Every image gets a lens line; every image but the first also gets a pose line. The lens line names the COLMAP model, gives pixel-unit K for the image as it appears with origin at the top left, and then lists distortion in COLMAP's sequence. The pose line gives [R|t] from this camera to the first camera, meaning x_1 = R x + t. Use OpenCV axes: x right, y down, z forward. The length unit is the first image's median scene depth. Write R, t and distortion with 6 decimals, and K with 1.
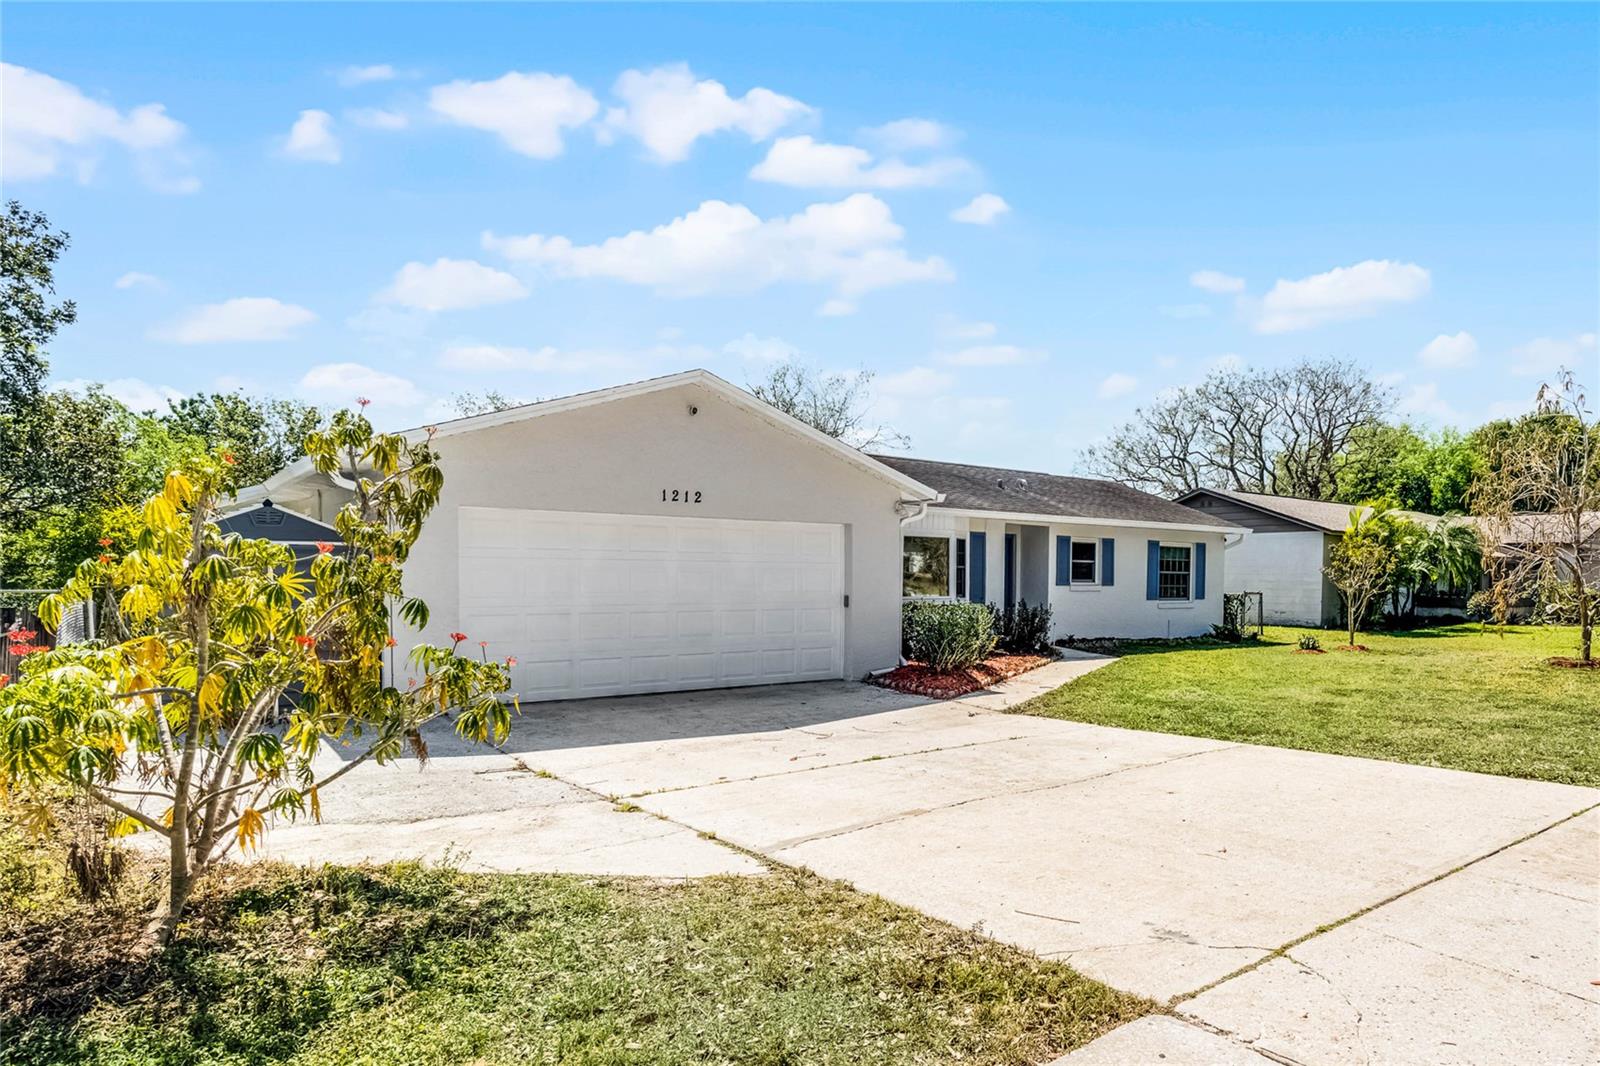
lens RADIAL K [[734.7, 0, 799.7], [0, 734.7, 526.2], [0, 0, 1]] dist [0.000710, 0.000106]
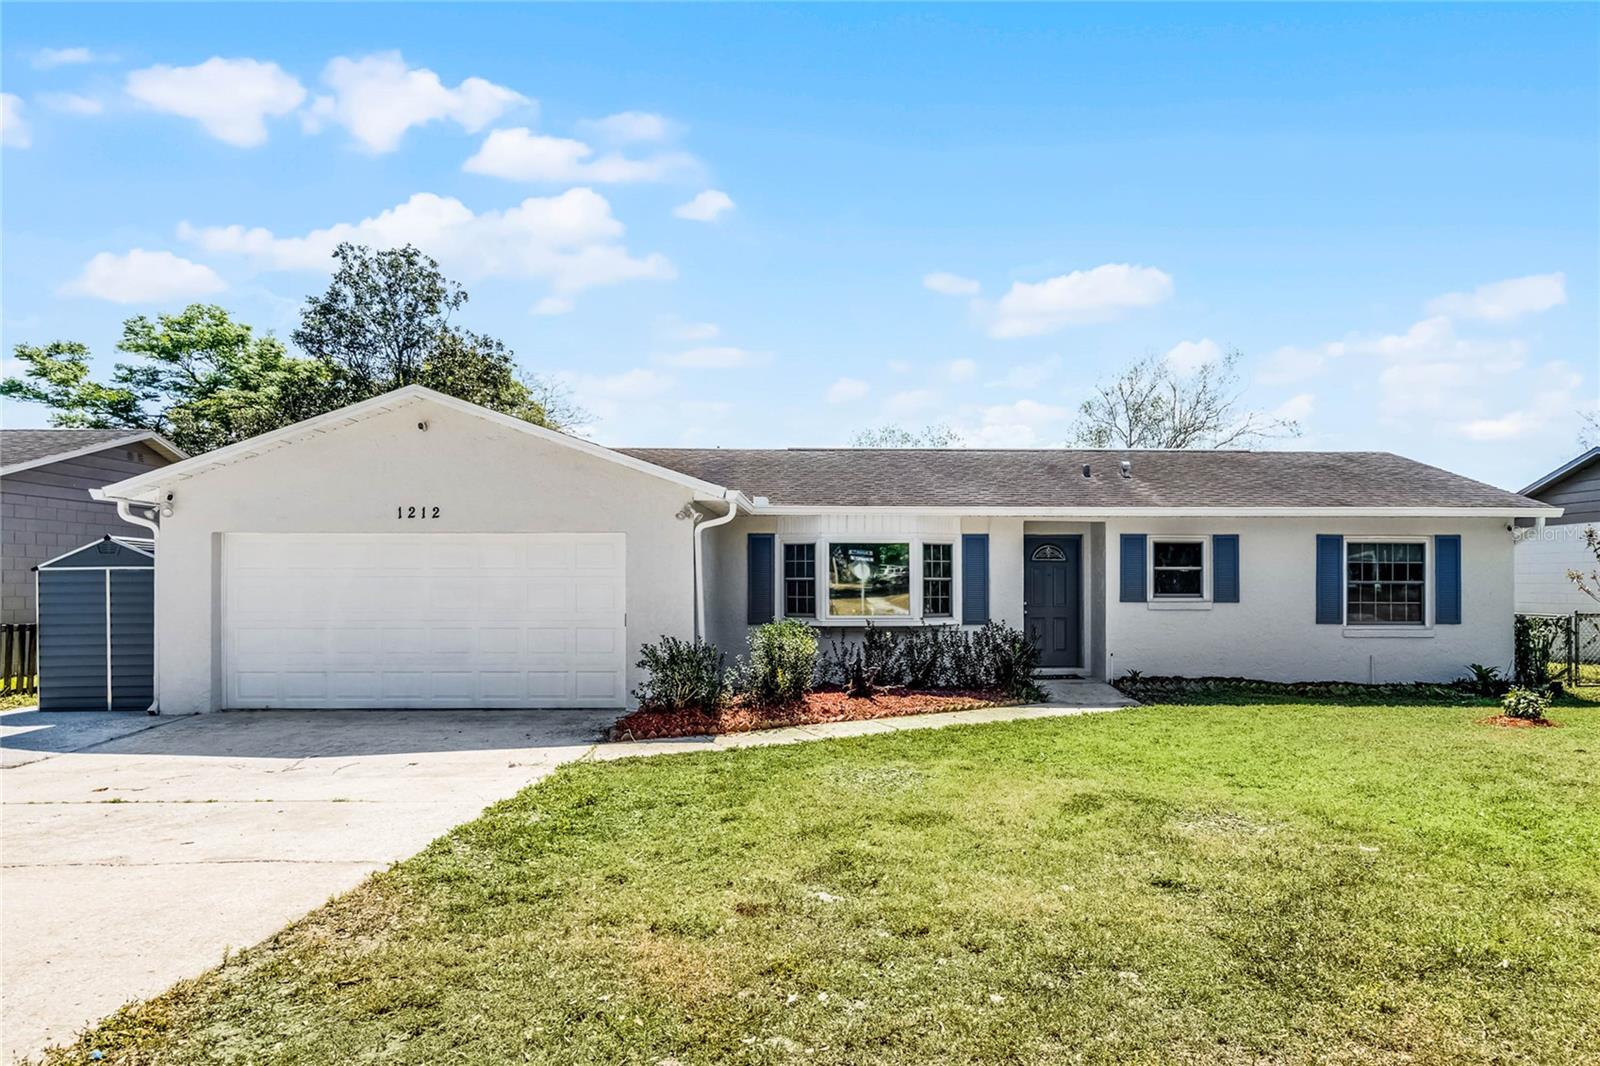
lens RADIAL K [[702.5, 0, 800.0], [0, 702.5, 533.0], [0, 0, 1]] dist [0.000844, 0.000041]
pose [[0.869685, -0.049957, -0.491072, 0.418276], [0.040175, 0.998729, -0.030452, 0.020502], [0.491969, 0.006755, 0.870586, 0.231693]]
